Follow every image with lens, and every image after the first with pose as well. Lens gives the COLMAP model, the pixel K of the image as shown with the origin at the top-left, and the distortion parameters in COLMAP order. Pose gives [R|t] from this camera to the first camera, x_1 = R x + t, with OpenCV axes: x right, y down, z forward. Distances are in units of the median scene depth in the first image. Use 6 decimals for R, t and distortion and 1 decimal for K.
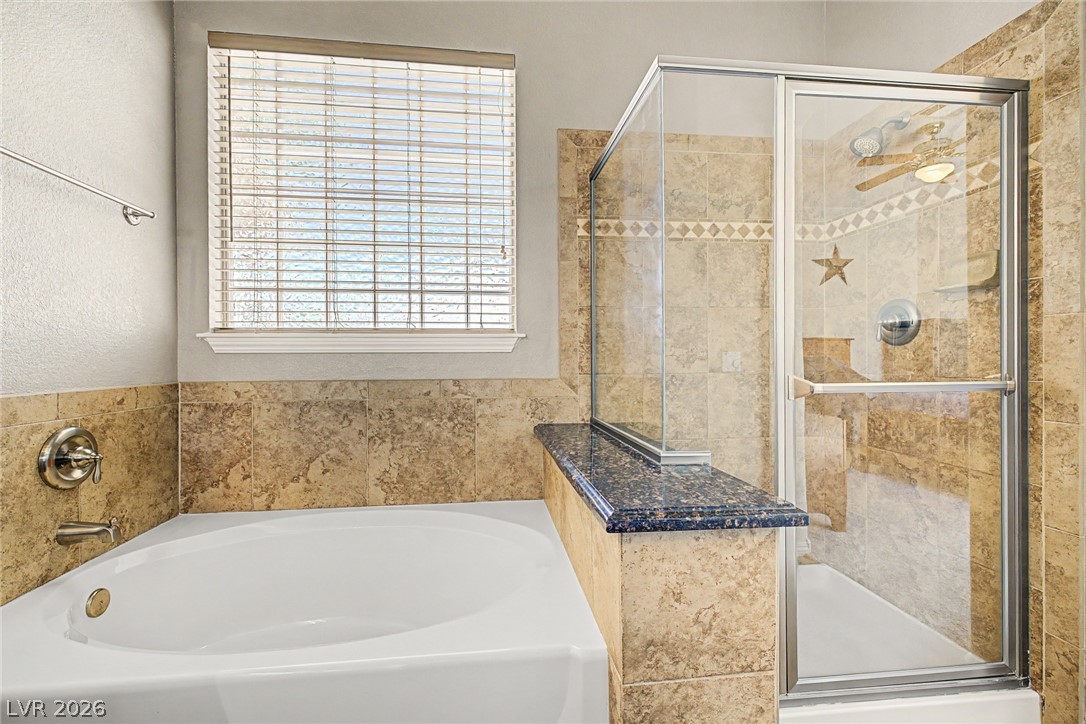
lens RADIAL K [[457.0, 0, 536.8], [0, 457.0, 359.7], [0, 0, 1]] dist [0.005510, -0.001173]
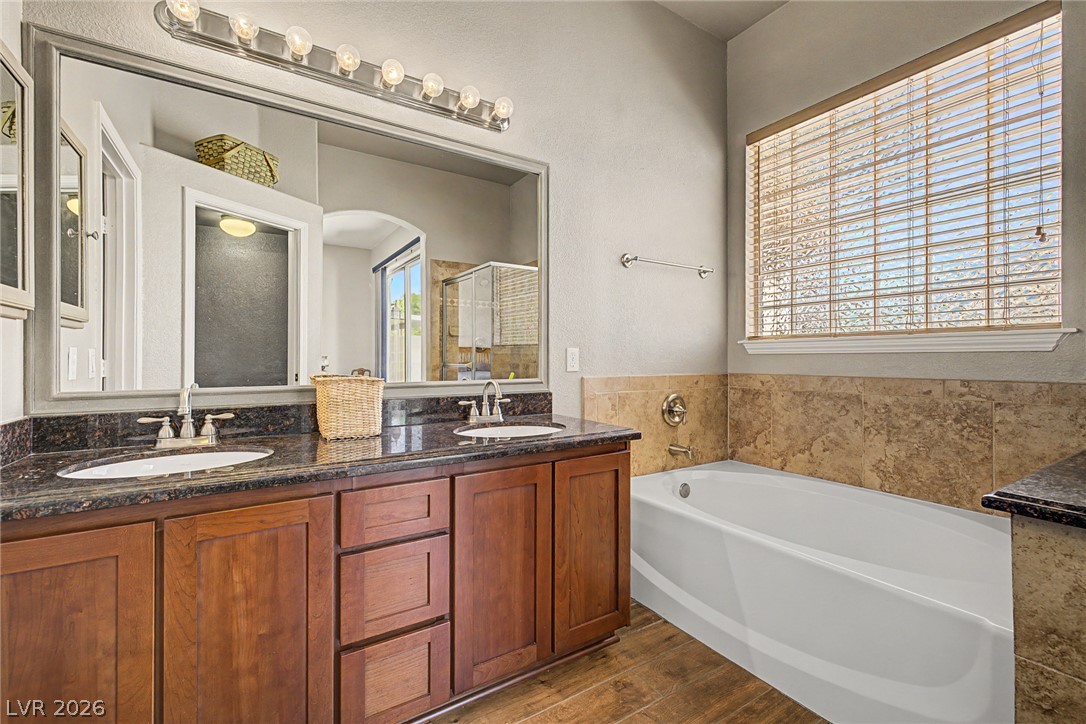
lens RADIAL K [[457.0, 0, 536.8], [0, 457.0, 359.7], [0, 0, 1]] dist [0.005510, -0.001173]
pose [[0.435598, 0.006139, -0.900120, 0.308094], [-0.004619, 0.999979, 0.004584, -0.000223], [0.900129, 0.002160, 0.435618, -0.236597]]
